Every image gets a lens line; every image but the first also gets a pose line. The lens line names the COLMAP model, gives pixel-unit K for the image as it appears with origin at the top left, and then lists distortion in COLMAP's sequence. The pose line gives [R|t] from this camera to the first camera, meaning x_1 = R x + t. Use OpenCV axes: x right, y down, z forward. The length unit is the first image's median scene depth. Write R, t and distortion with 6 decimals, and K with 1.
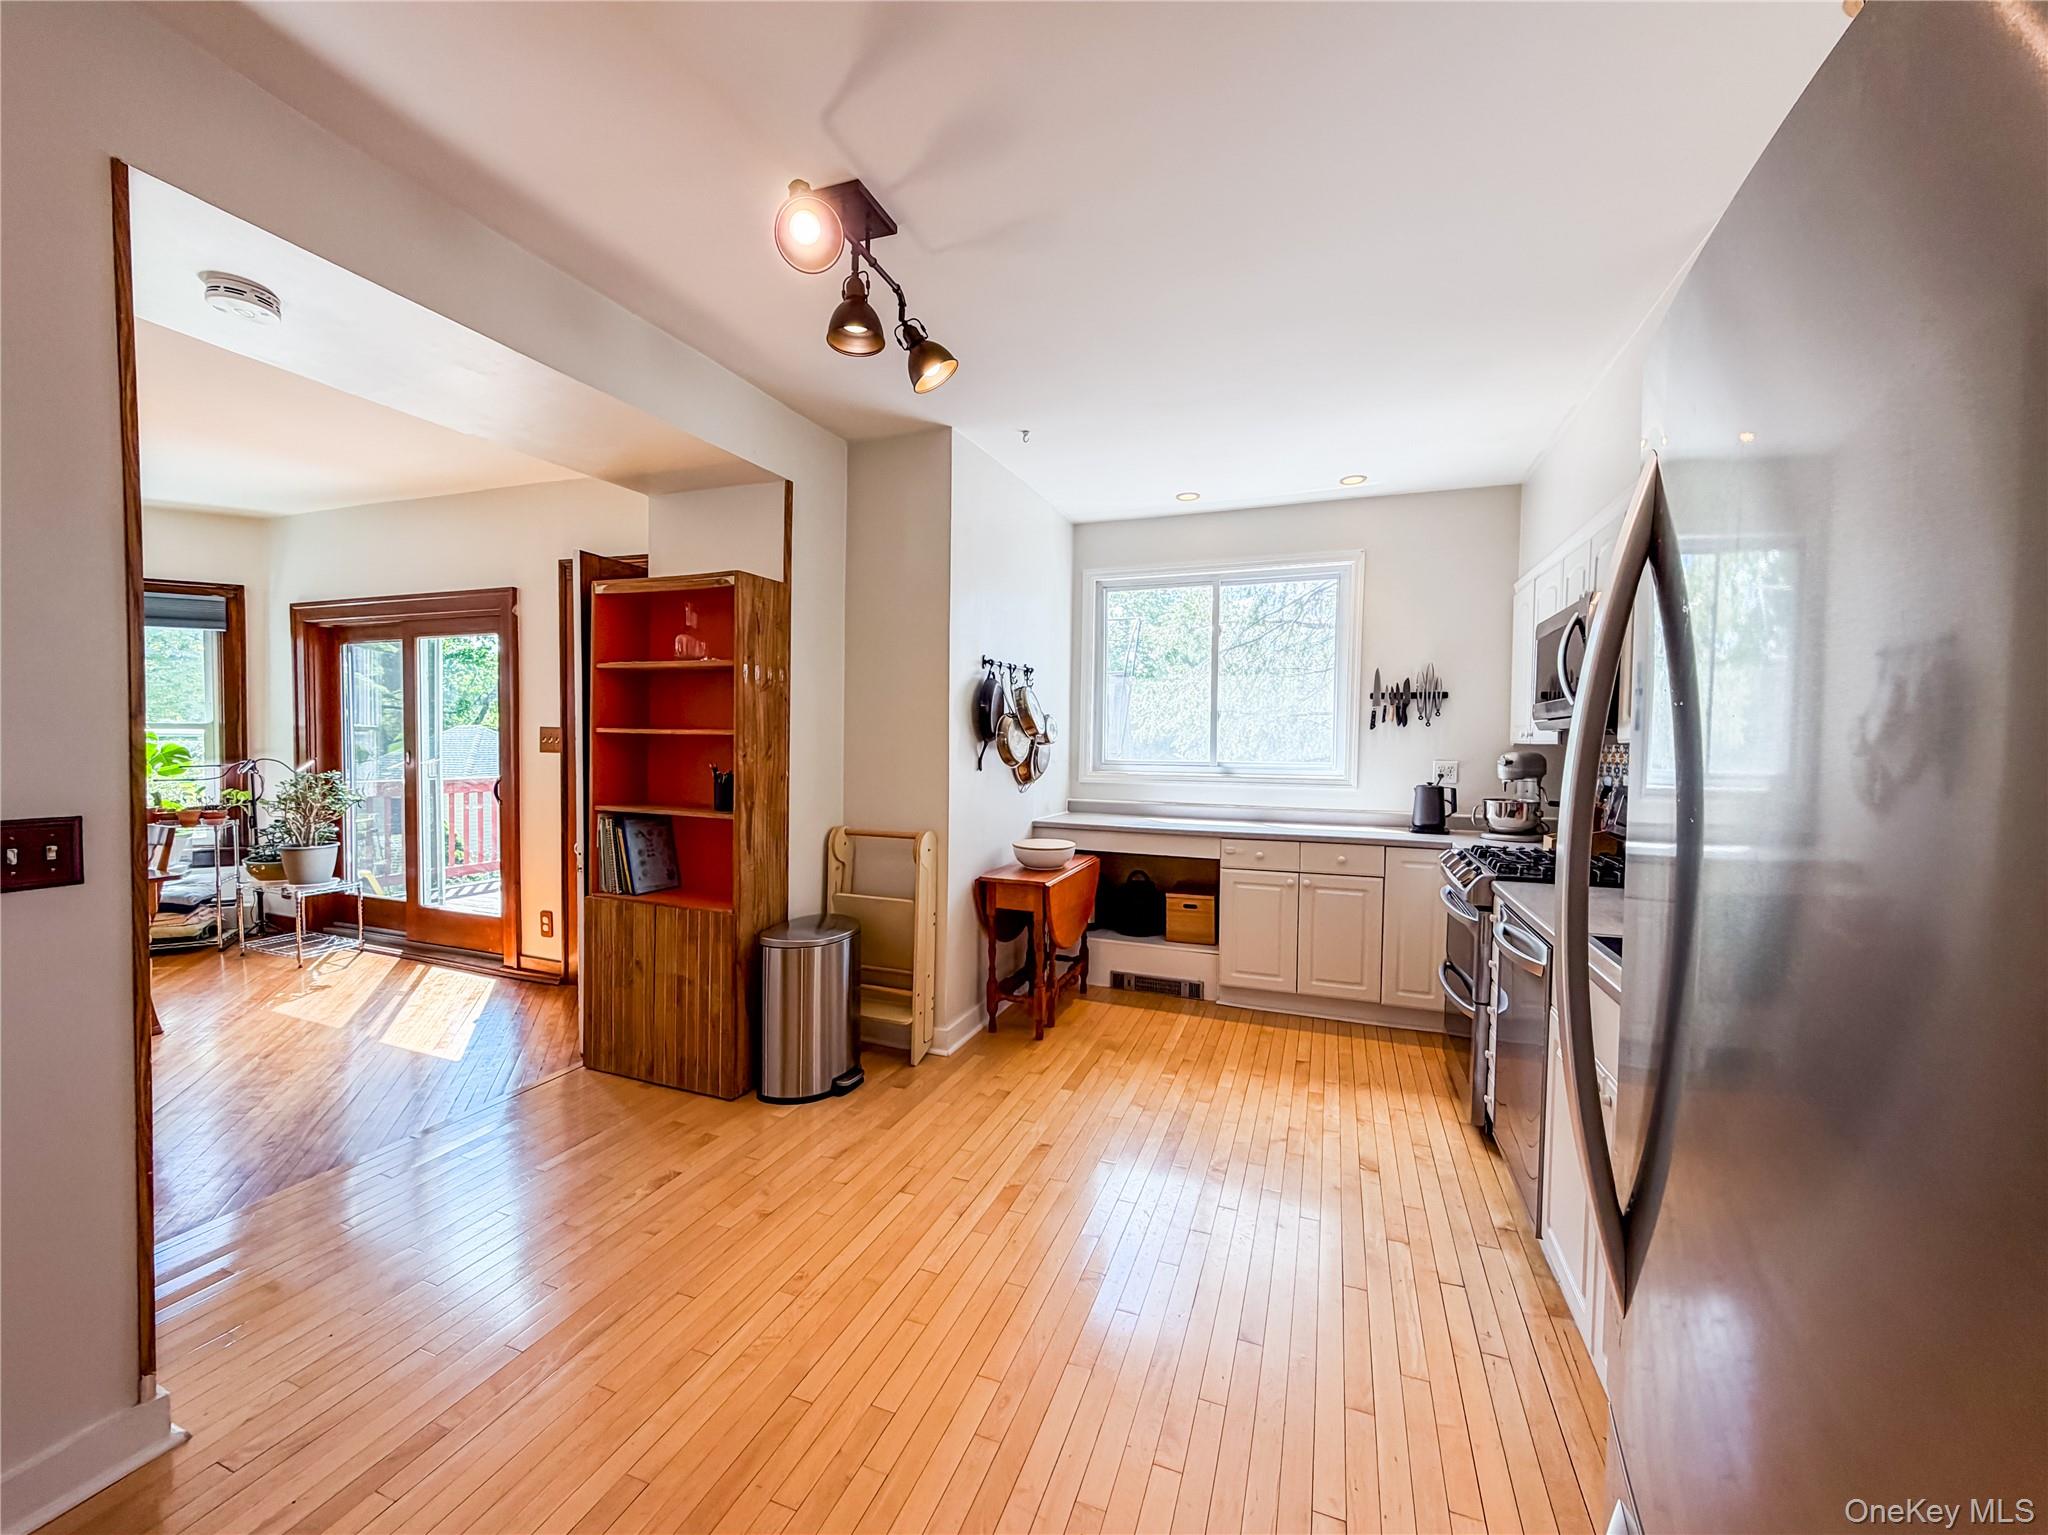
lens RADIAL K [[828.8, 0, 1024.0], [0, 828.8, 767.5], [0, 0, 1]] dist [-0.000307, -0.000645]
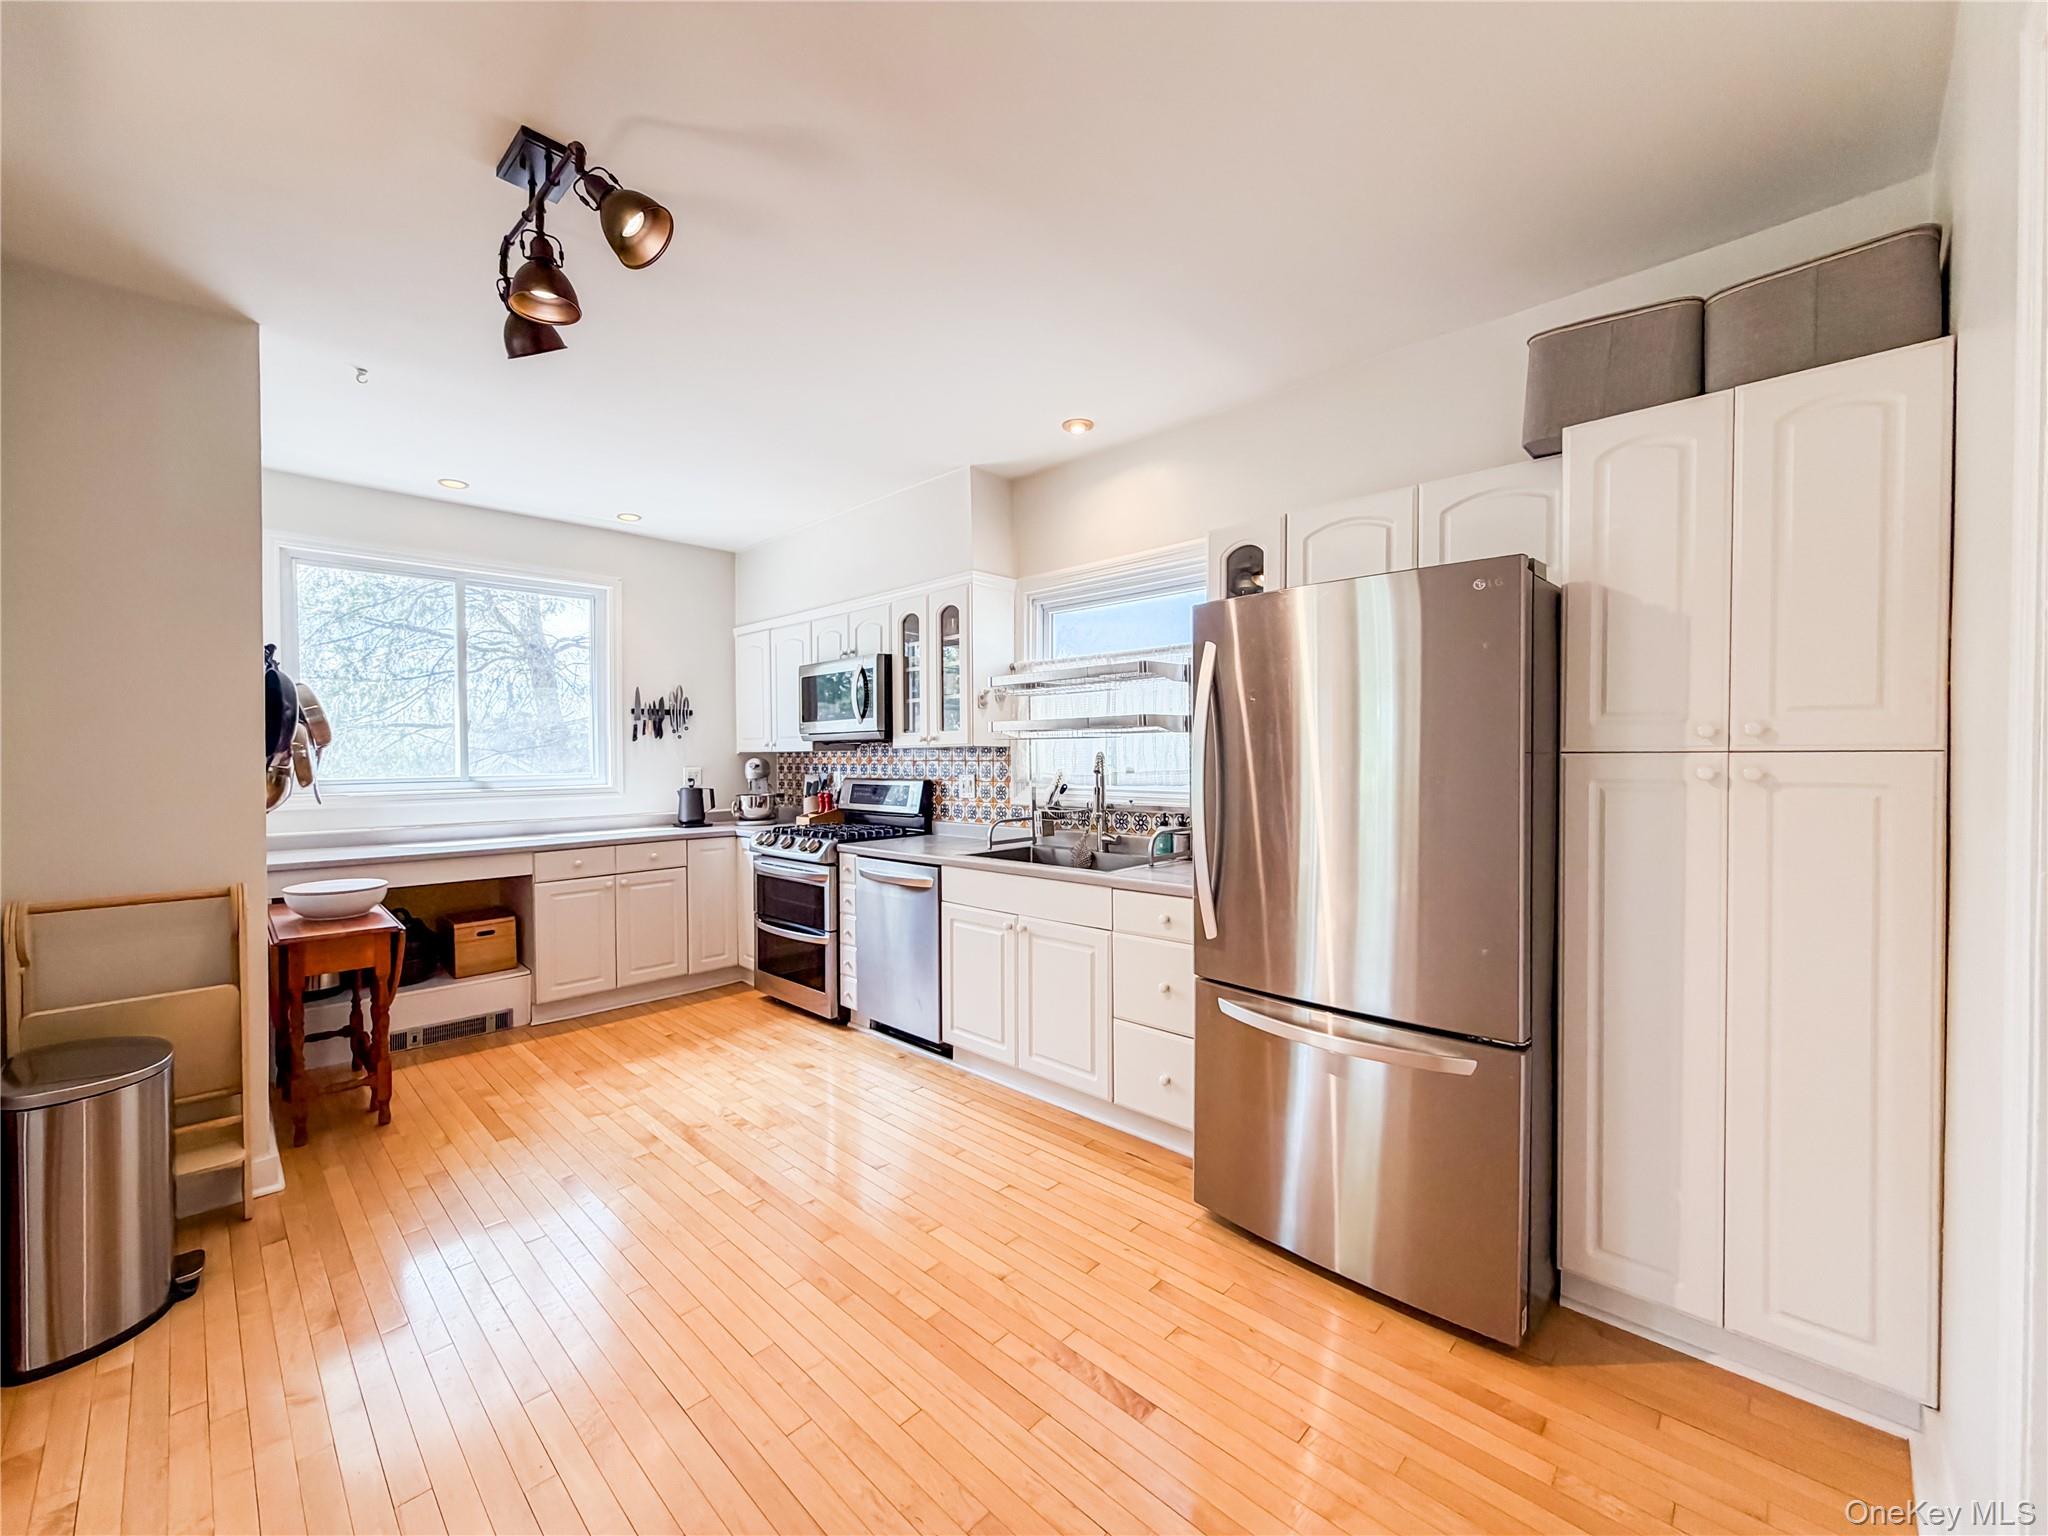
lens RADIAL K [[828.8, 0, 1024.0], [0, 828.8, 768.0], [0, 0, 1]] dist [-0.000307, -0.000645]
pose [[0.381274, -0.027314, 0.924059, -0.444883], [0.044173, 0.998960, 0.011302, 0.000768], [-0.923406, 0.036510, 0.382084, 0.097218]]
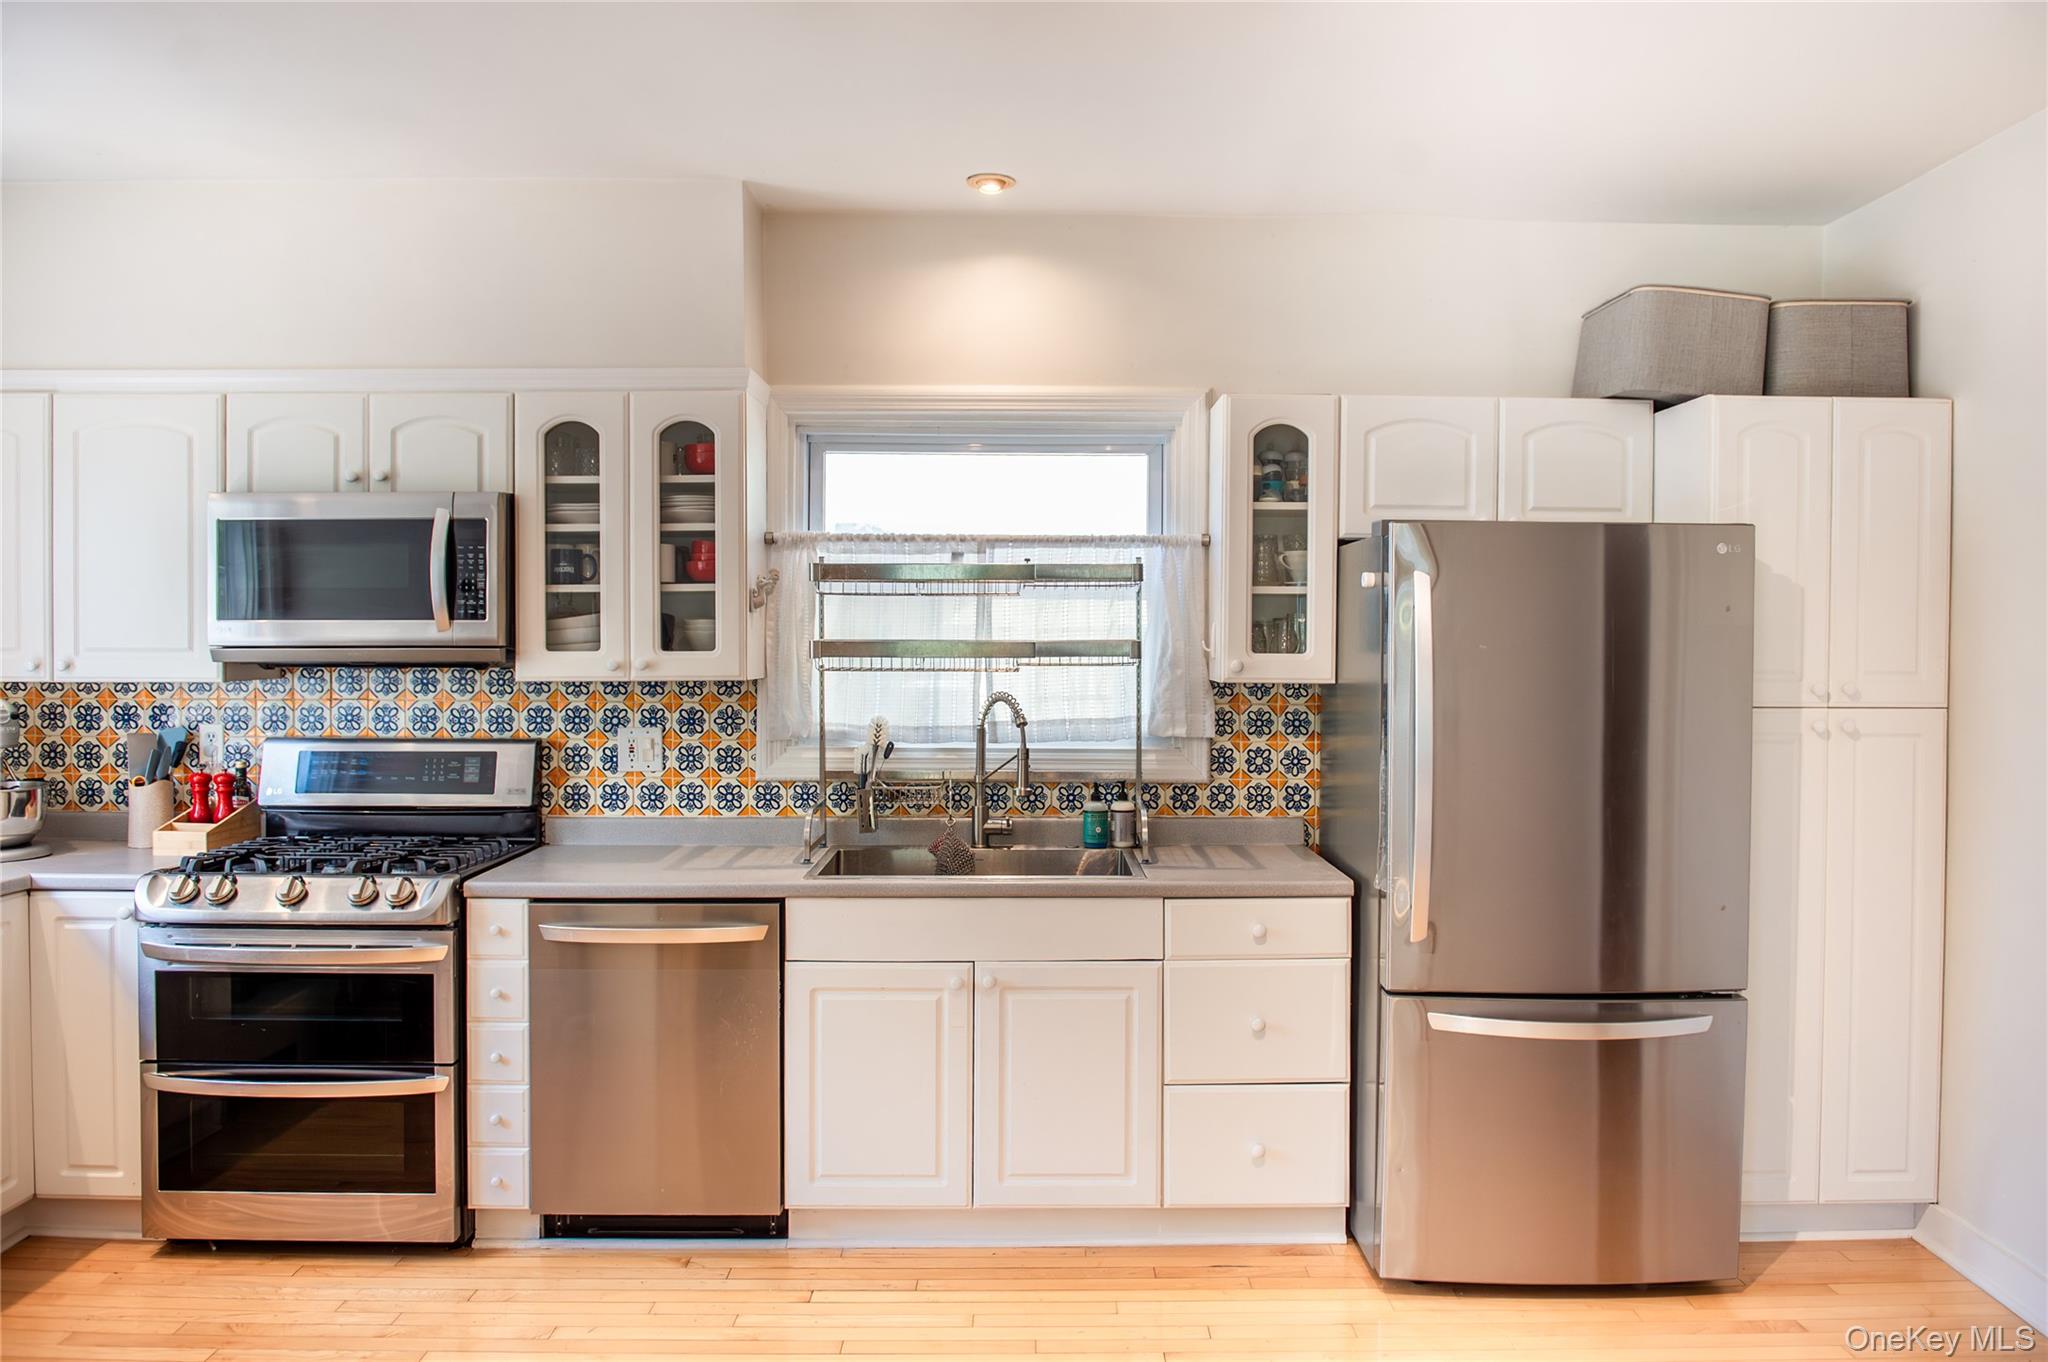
lens RADIAL K [[1446.7, 0, 1028.2], [0, 1446.7, 650.6], [0, 0, 1]] dist [-0.038121, 0.003045]
pose [[-0.393354, -0.024477, 0.919061, -0.512301], [0.024065, 0.999029, 0.036906, -0.064924], [-0.919072, 0.036634, -0.392383, 0.708244]]
